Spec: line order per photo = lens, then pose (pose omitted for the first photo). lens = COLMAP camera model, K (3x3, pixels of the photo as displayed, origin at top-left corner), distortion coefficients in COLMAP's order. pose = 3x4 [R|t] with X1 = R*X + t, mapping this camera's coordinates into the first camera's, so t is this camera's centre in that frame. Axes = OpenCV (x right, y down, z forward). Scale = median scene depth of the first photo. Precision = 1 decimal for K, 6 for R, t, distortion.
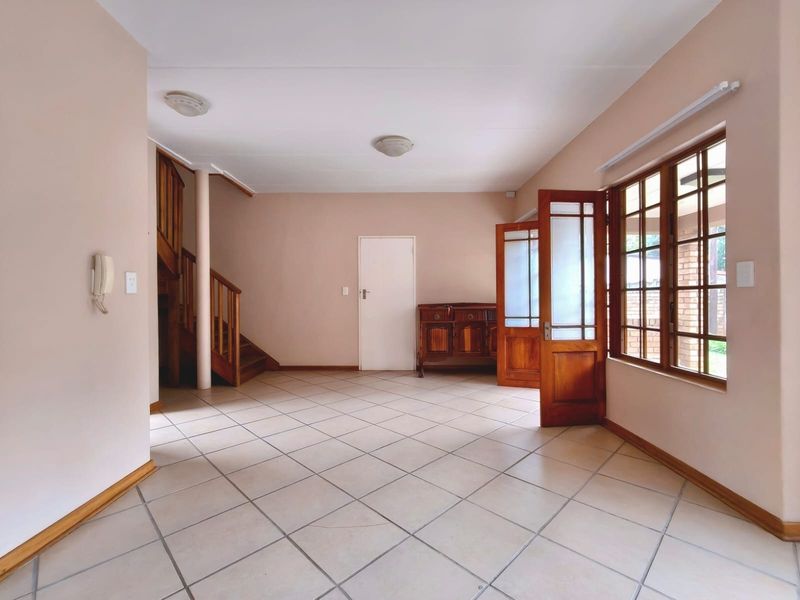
lens RADIAL K [[357.2, 0, 398.5], [0, 357.2, 301.8], [0, 0, 1]] dist [-0.000905, 0.001176]
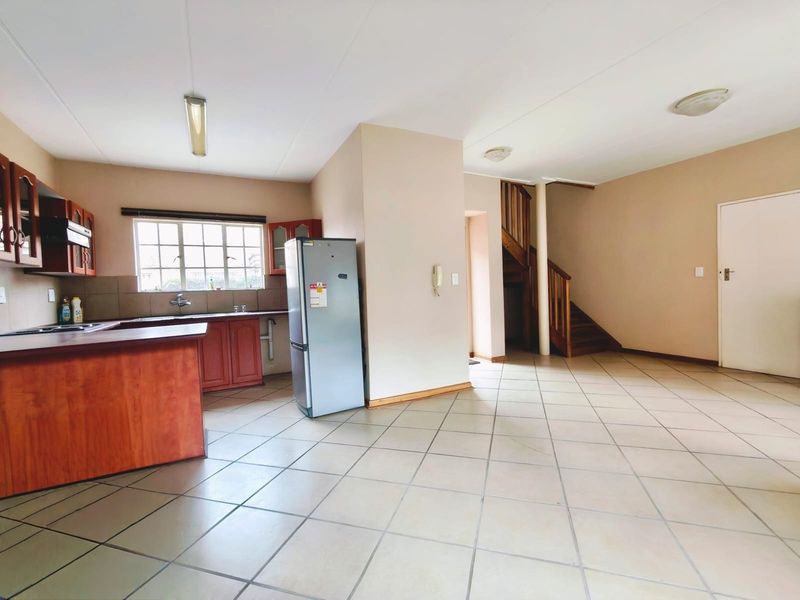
lens RADIAL K [[357.2, 0, 408.1], [0, 357.2, 302.7], [0, 0, 1]] dist [-0.000905, 0.001176]
pose [[0.484832, 0.027185, -0.874185, 0.330605], [0.019387, 0.998937, 0.041817, -0.006704], [0.874393, -0.037222, 0.483789, -0.035654]]
